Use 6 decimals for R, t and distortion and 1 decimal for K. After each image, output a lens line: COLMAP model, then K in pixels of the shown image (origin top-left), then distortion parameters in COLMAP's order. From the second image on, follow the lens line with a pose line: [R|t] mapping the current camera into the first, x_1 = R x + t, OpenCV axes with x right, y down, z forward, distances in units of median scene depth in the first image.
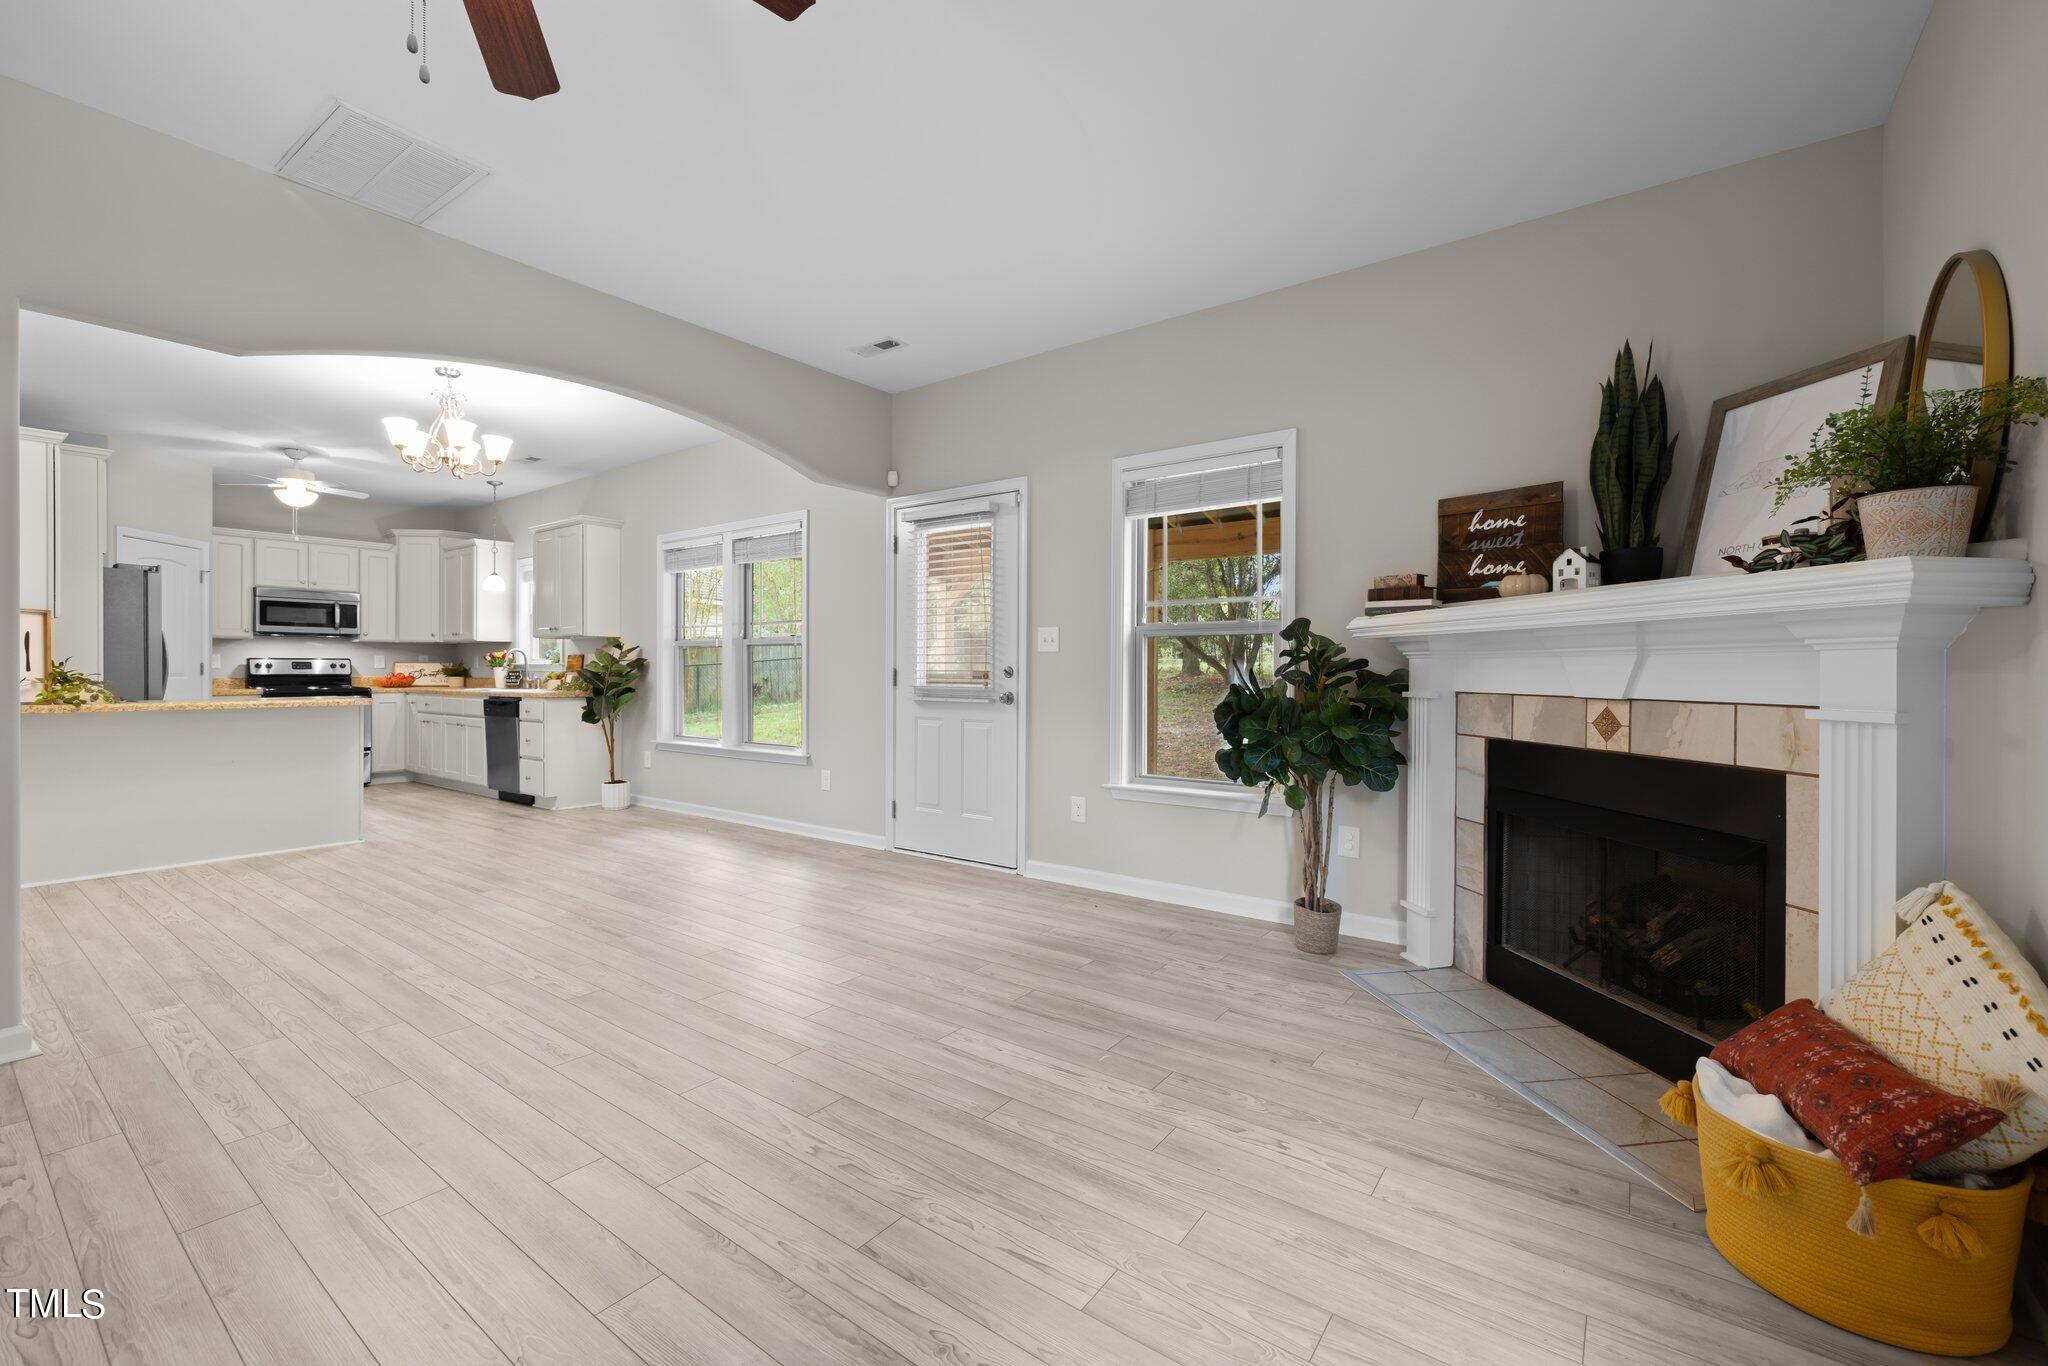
lens RADIAL K [[854.8, 0, 1018.0], [0, 854.8, 676.7], [0, 0, 1]] dist [0.000172, -0.000100]
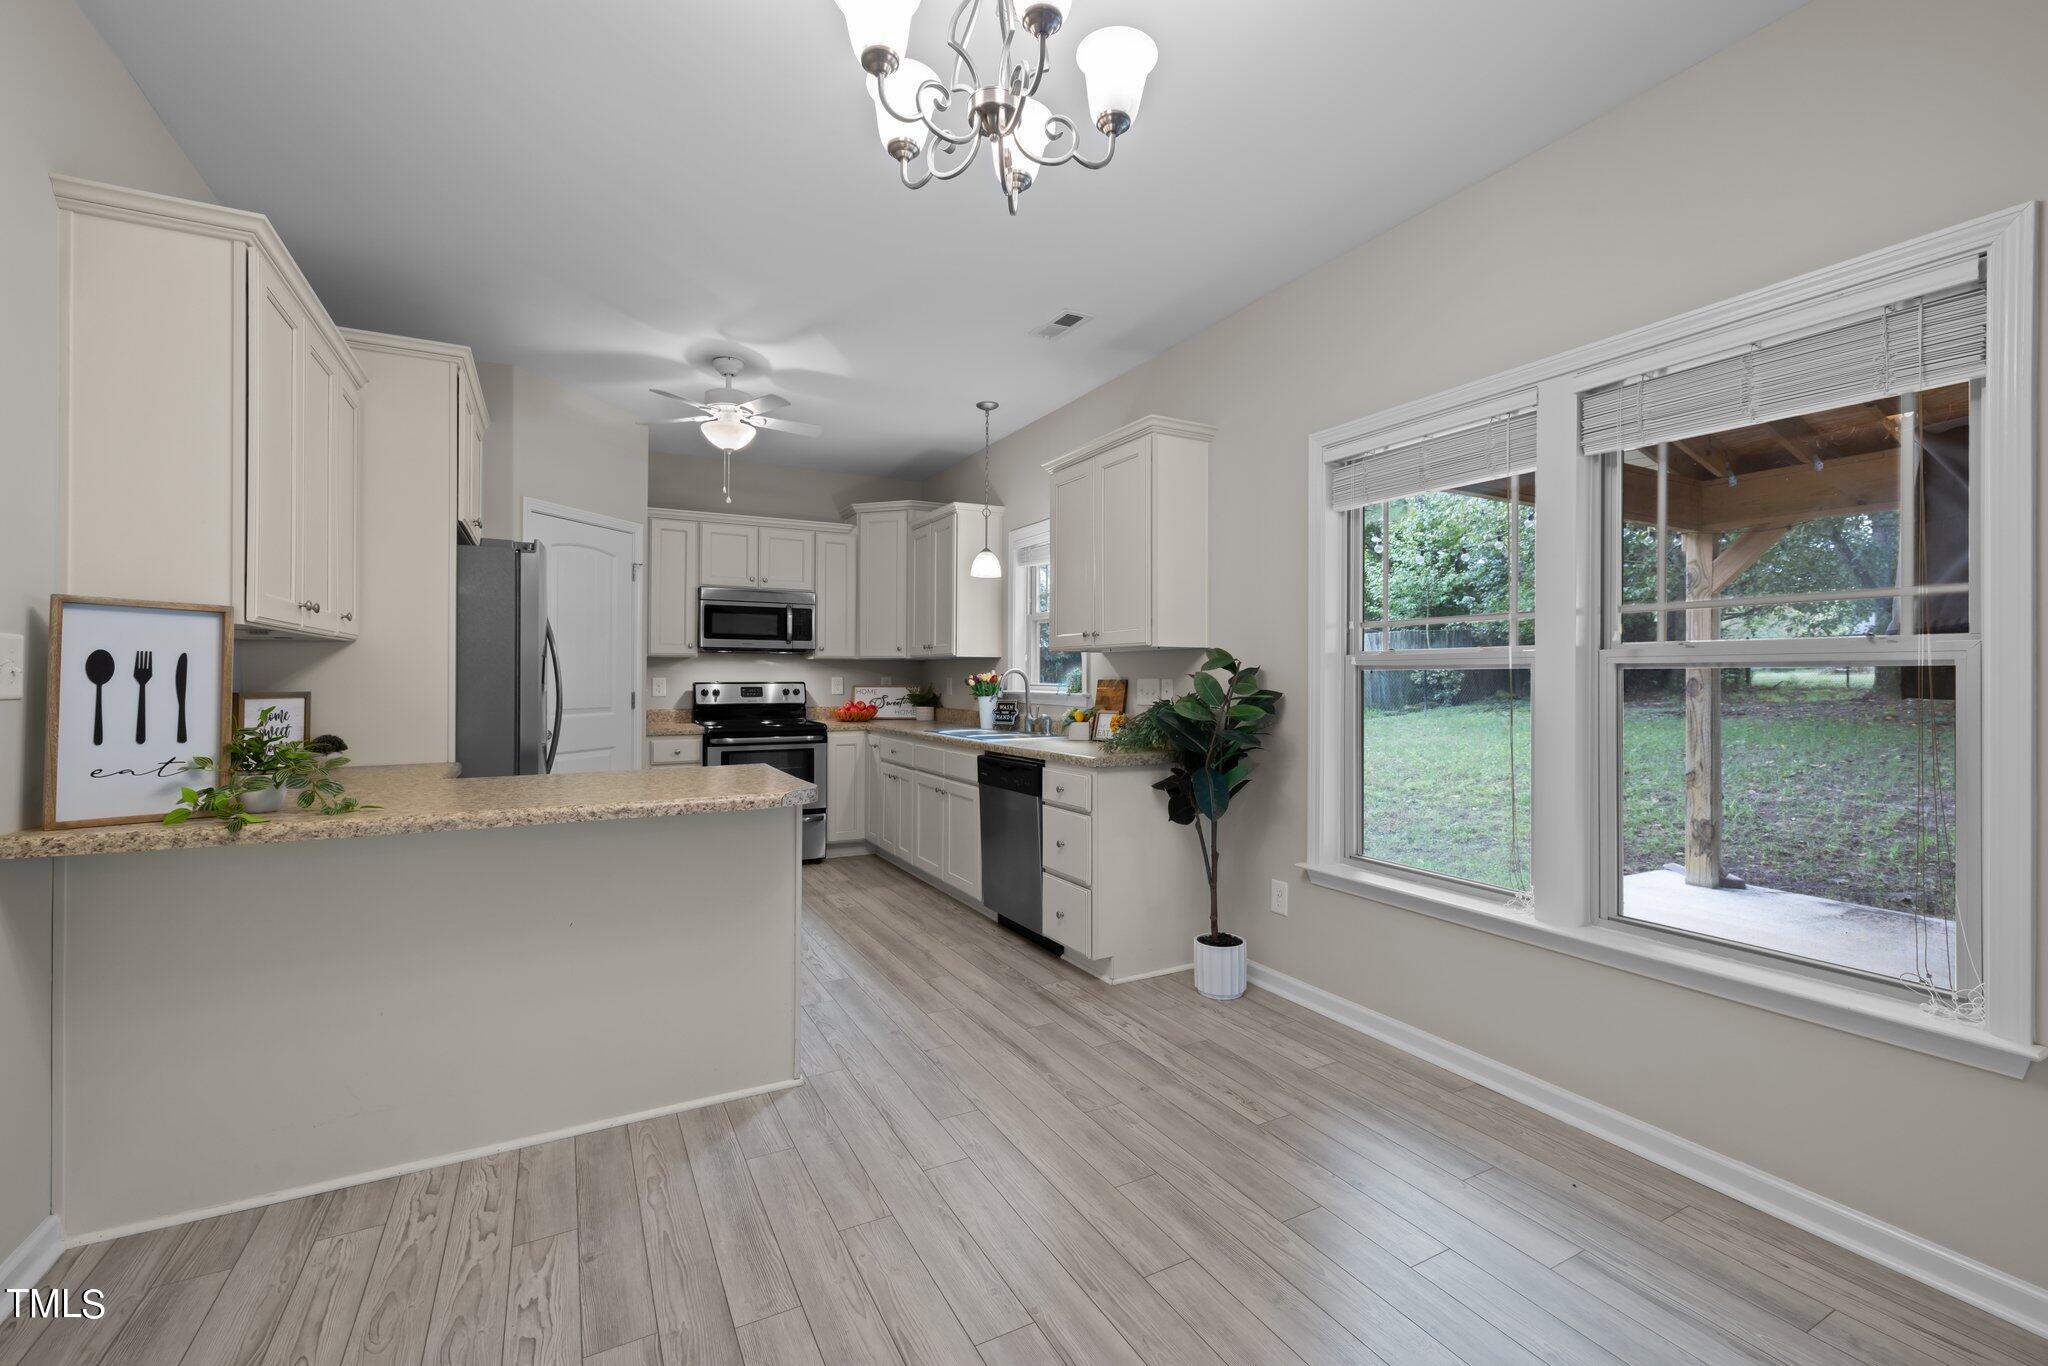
lens RADIAL K [[860.7, 0, 1021.9], [0, 860.7, 669.4], [0, 0, 1]] dist [0.004784, -0.000051]
pose [[0.906542, -0.003902, -0.422098, -0.723523], [-0.003744, 0.999844, -0.017285, -0.048866], [0.422099, 0.017250, 0.906386, 0.986397]]
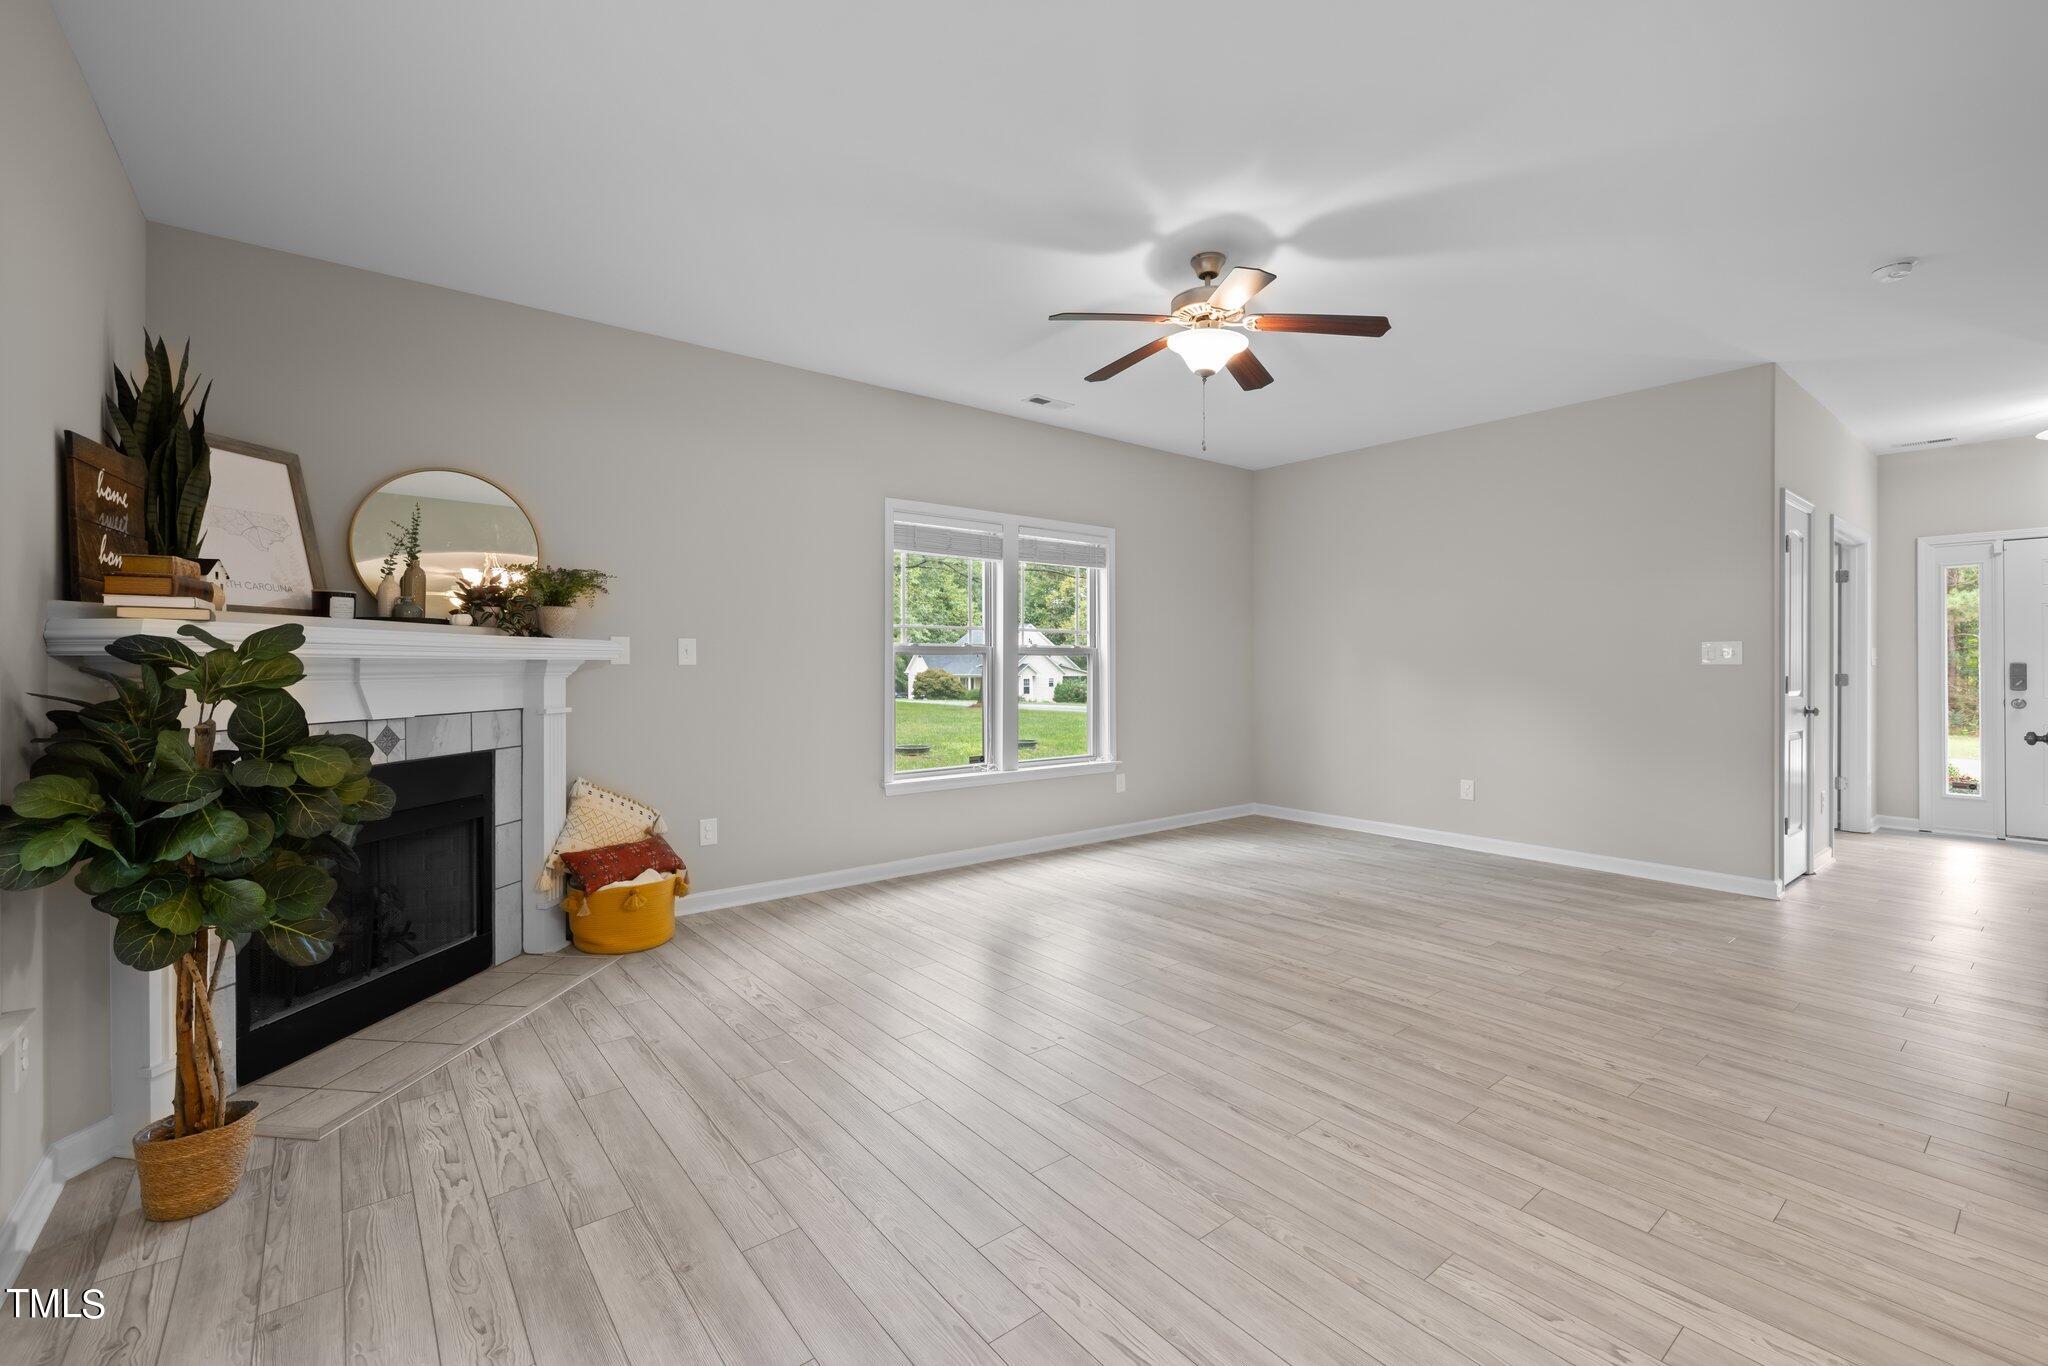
lens RADIAL K [[861.1, 0, 1008.1], [0, 861.1, 666.8], [0, 0, 1]] dist [0.002319, 0.000328]
pose [[-0.965564, -0.002653, 0.260153, -0.319531], [0.000072, 0.999945, 0.010465, -0.042244], [-0.260167, 0.010124, -0.965511, 1.413744]]
